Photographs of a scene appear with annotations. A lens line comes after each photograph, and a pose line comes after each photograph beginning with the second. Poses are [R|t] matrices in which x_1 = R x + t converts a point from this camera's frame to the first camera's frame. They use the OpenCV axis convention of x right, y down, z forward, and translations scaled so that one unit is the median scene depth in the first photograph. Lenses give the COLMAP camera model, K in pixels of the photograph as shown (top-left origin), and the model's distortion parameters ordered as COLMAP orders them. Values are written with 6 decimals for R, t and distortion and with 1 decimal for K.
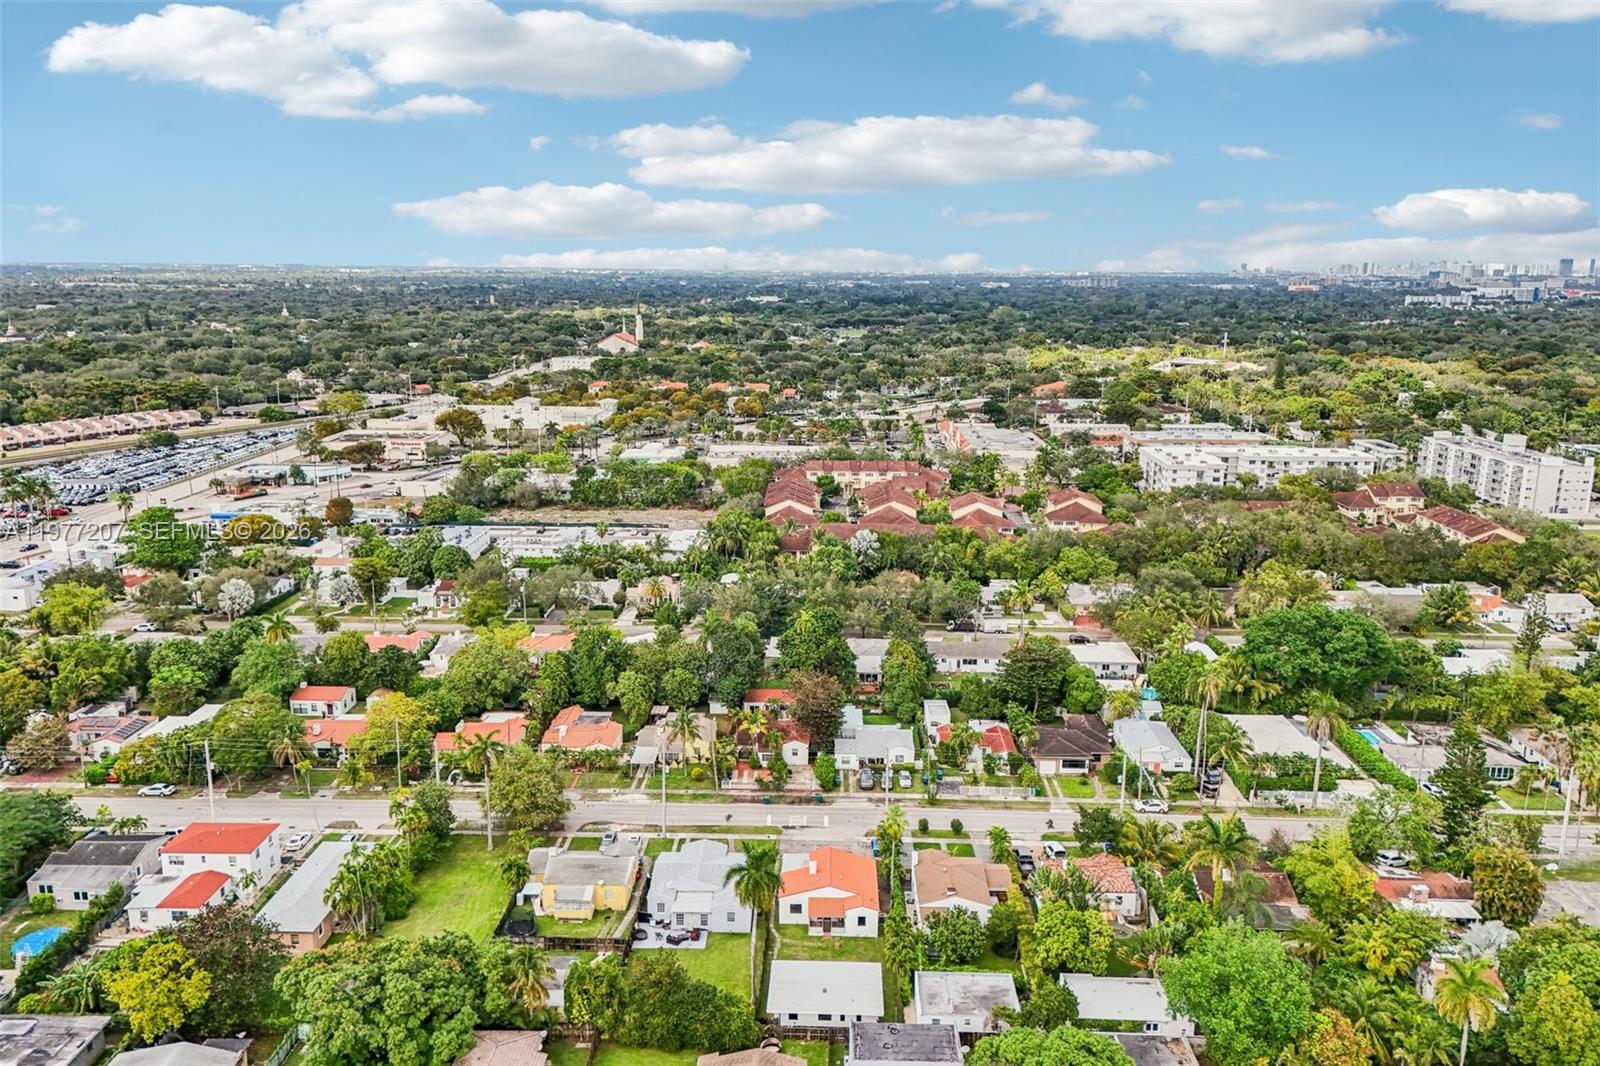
lens RADIAL K [[1179.2, 0, 815.3], [0, 1179.2, 528.0], [0, 0, 1]] dist [0.160817, -0.401119]
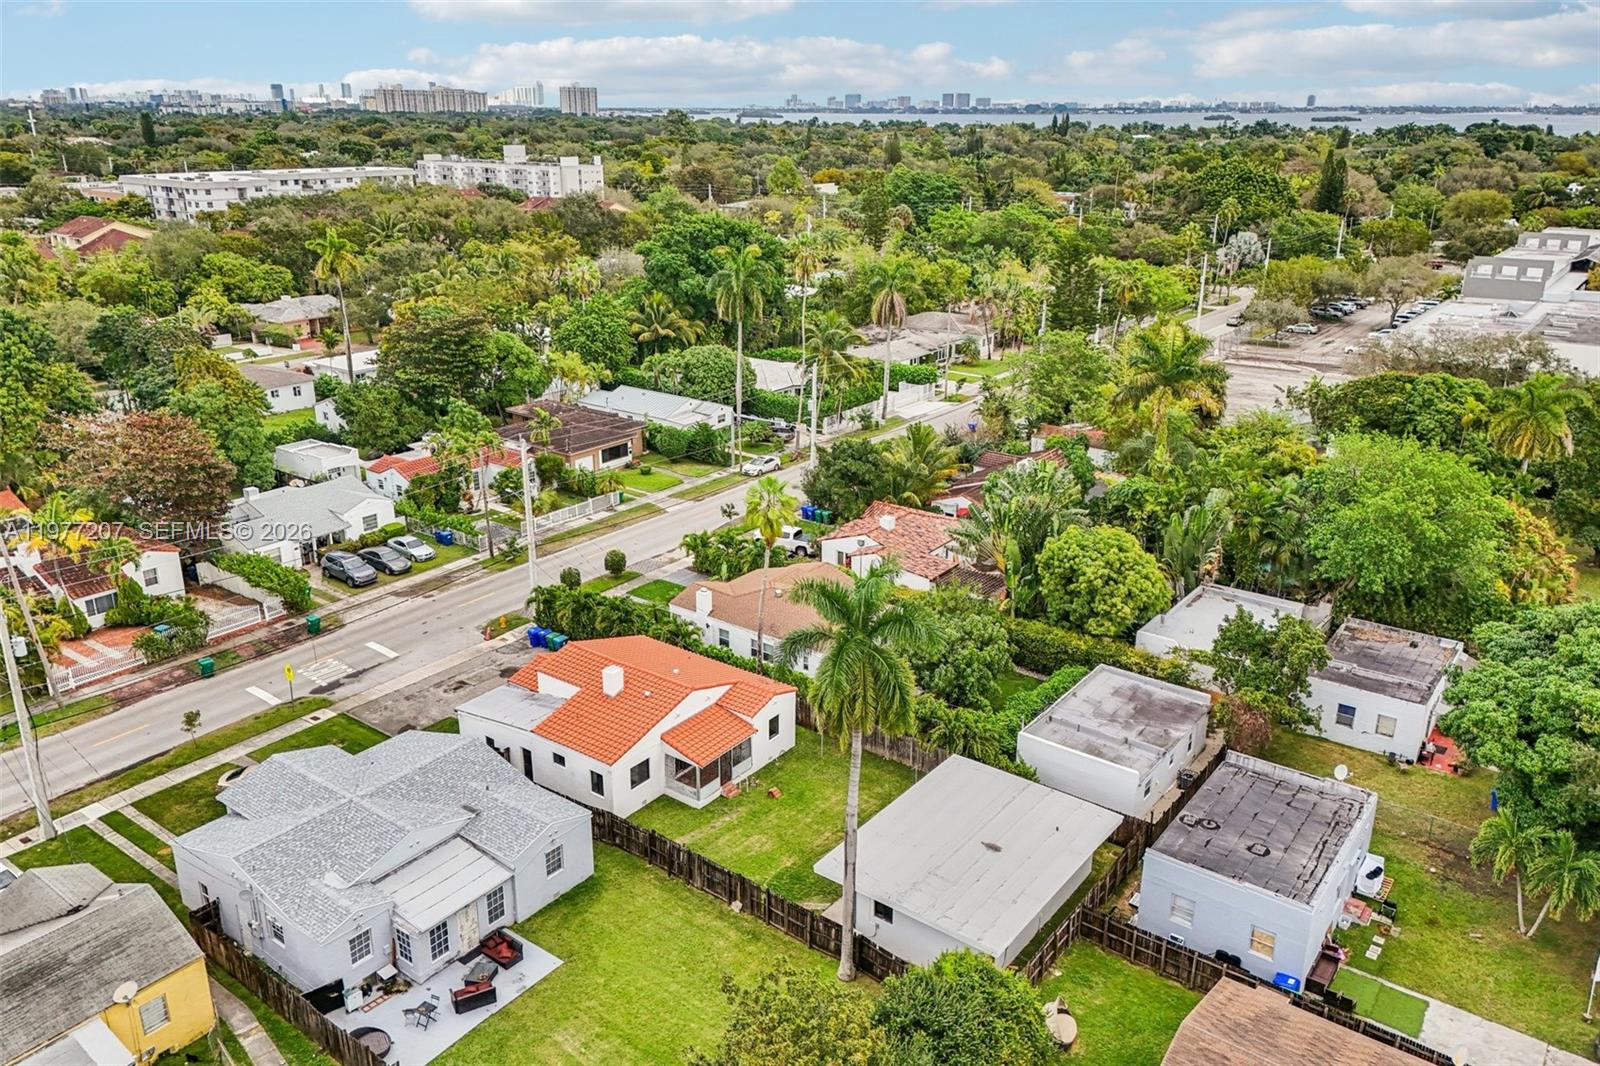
lens RADIAL K [[1174.1, 0, 800.0], [0, 1174.1, 533.0], [0, 0, 1]] dist [0.099657, -0.113961]
pose [[0.590090, -0.281229, 0.756772, -0.229830], [0.175928, 0.959634, 0.219437, 0.127679], [-0.787936, 0.003650, 0.615746, 0.576236]]
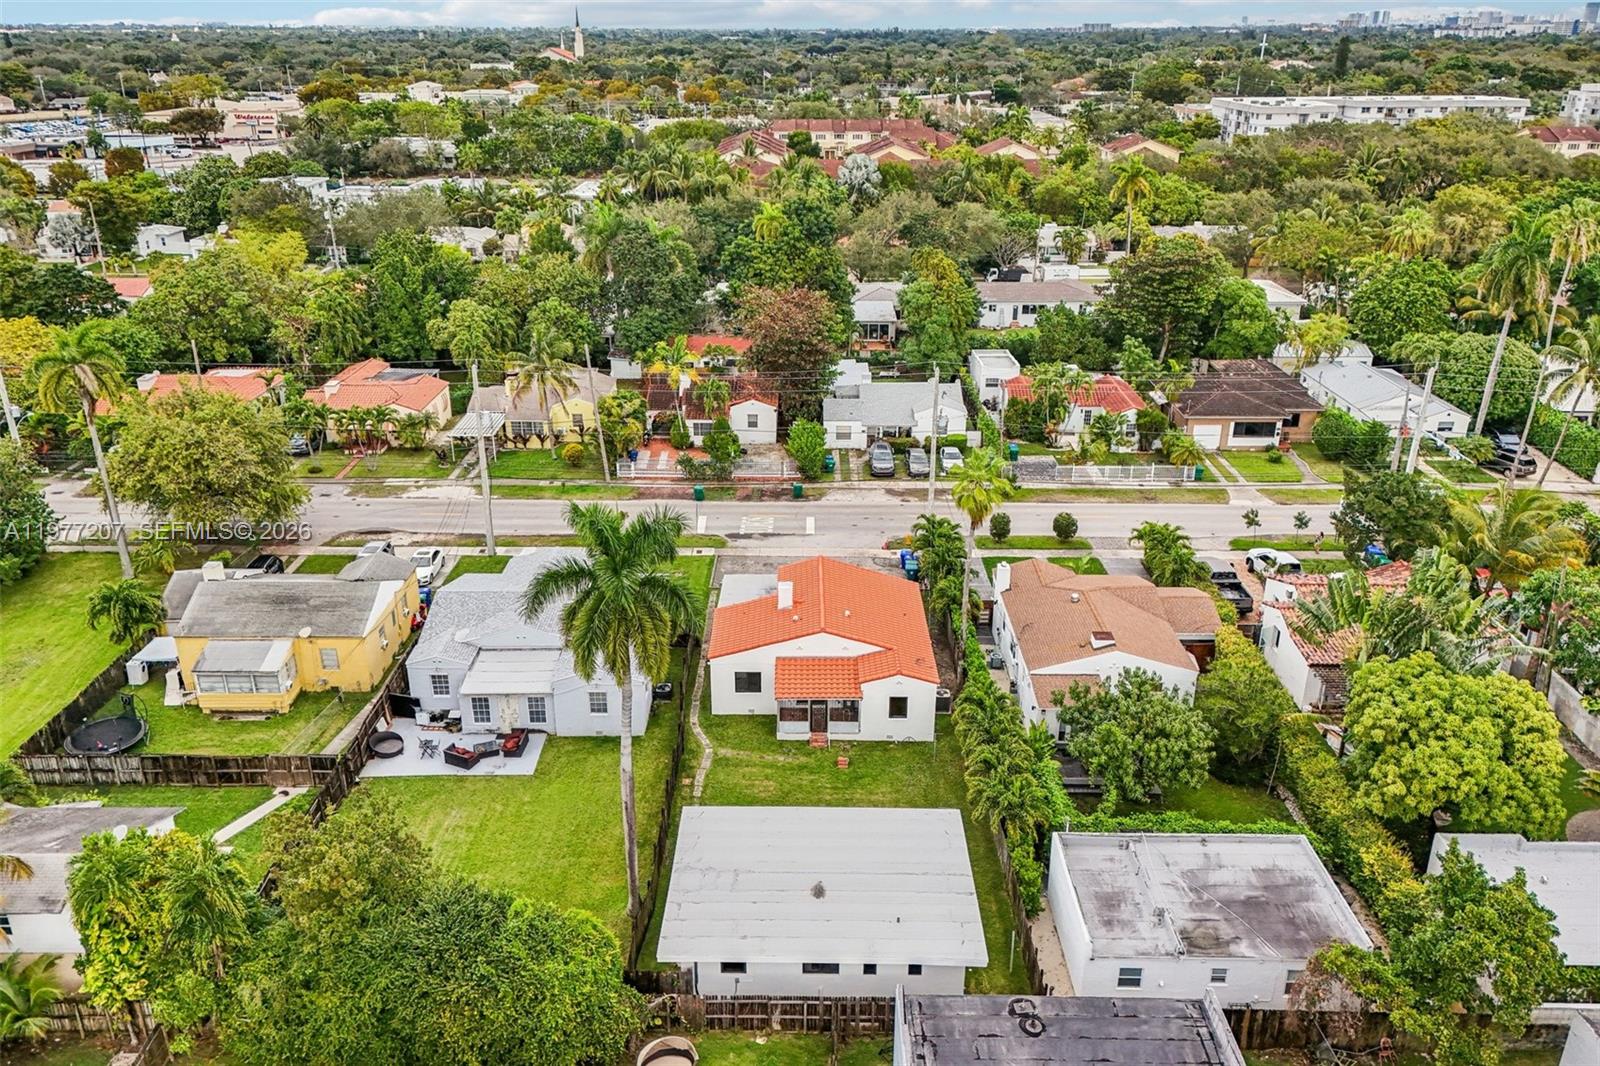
lens RADIAL K [[1197.2, 0, 804.1], [0, 1197.2, 534.7], [0, 0, 1]] dist [0.107721, -0.139387]
pose [[0.999855, -0.012960, 0.011063, 0.000373], [0.010735, 0.983295, 0.181703, 0.152438], [-0.013233, -0.181557, 0.983291, 0.473238]]
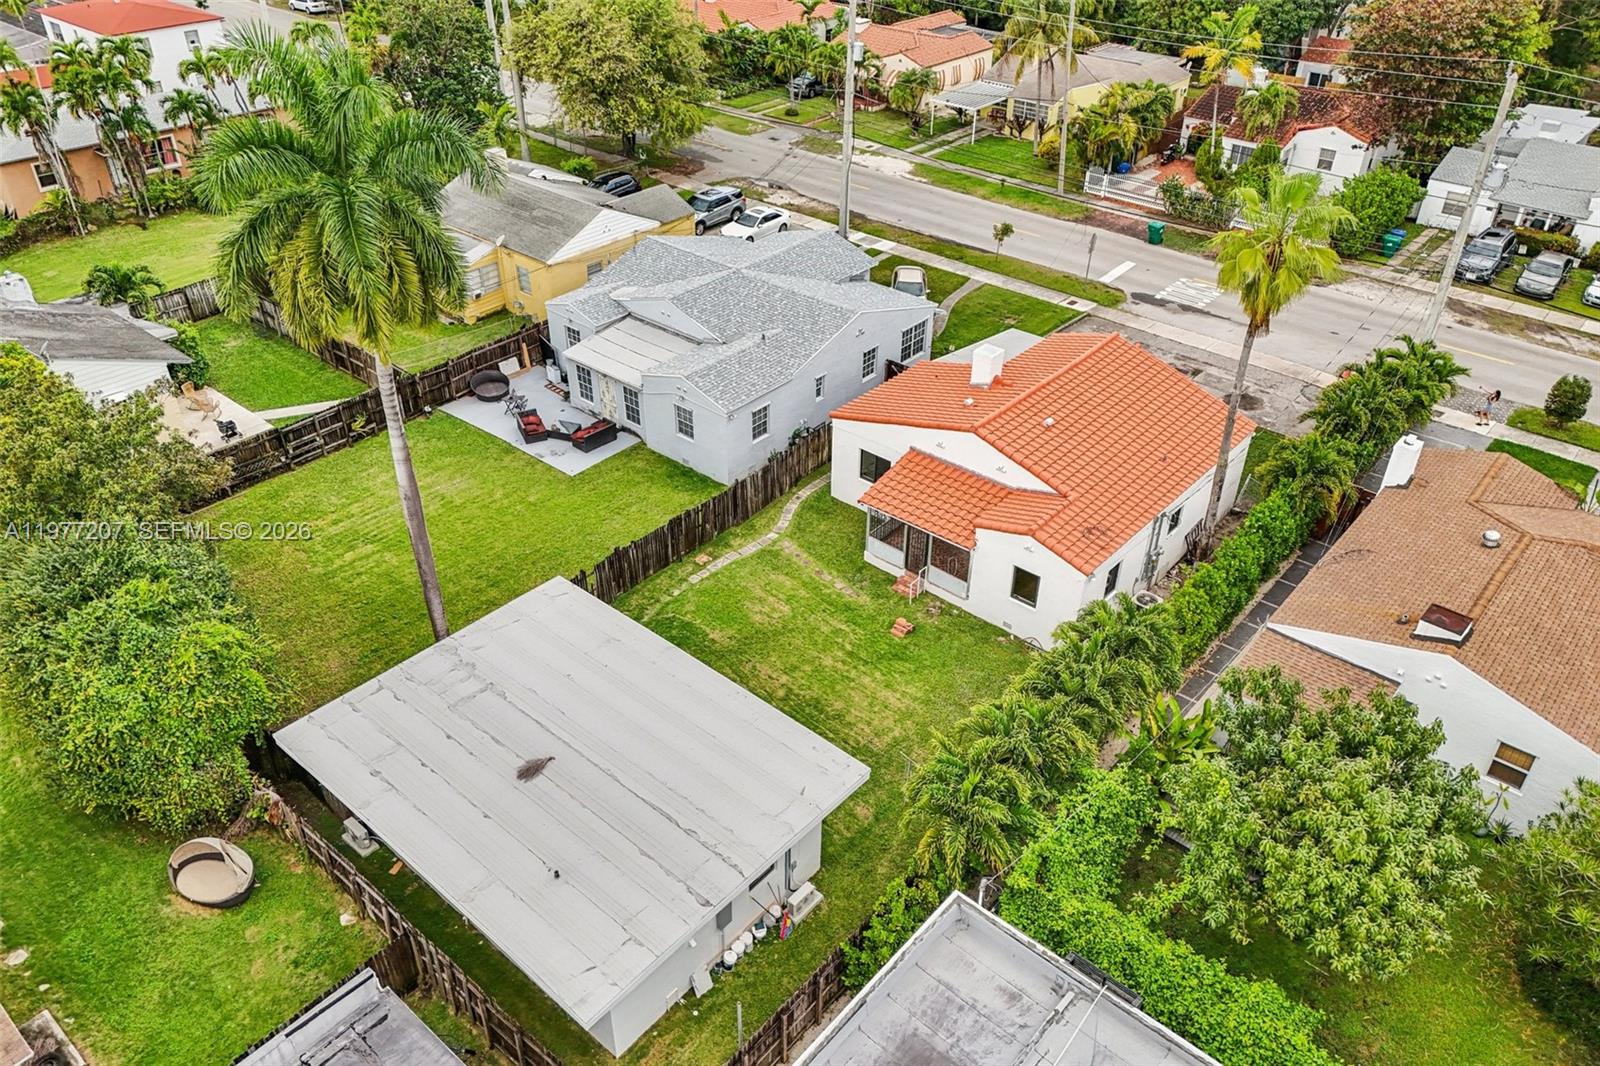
lens RADIAL K [[1174.1, 0, 800.0], [0, 1174.1, 533.0], [0, 0, 1]] dist [0.099657, -0.113961]
pose [[0.767724, 0.358450, -0.531143, 0.110245], [-0.135693, 0.901046, 0.411951, 0.176977], [0.626248, -0.244192, 0.740394, 0.633463]]
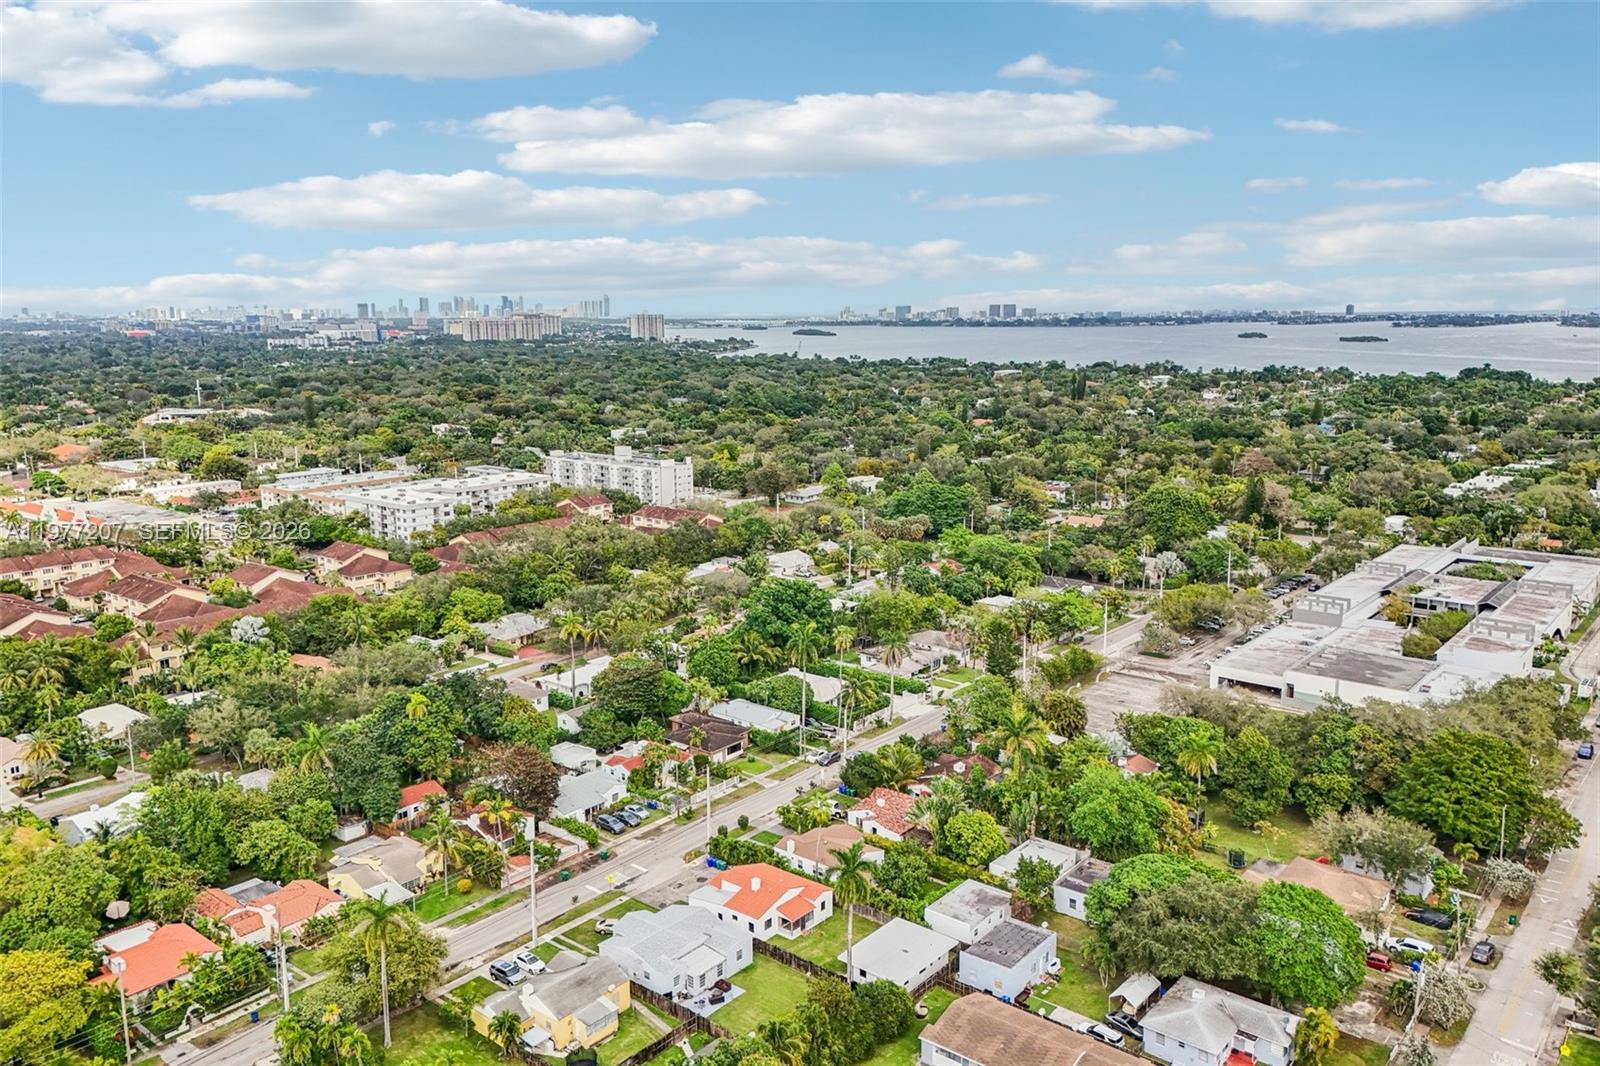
lens RADIAL K [[1179.2, 0, 815.3], [0, 1179.2, 528.0], [0, 0, 1]] dist [0.160817, -0.401119]
pose [[0.614788, -0.149606, 0.774373, -0.617665], [0.176172, 0.983085, 0.050062, -0.053977], [-0.768765, 0.105646, 0.630746, 0.228475]]
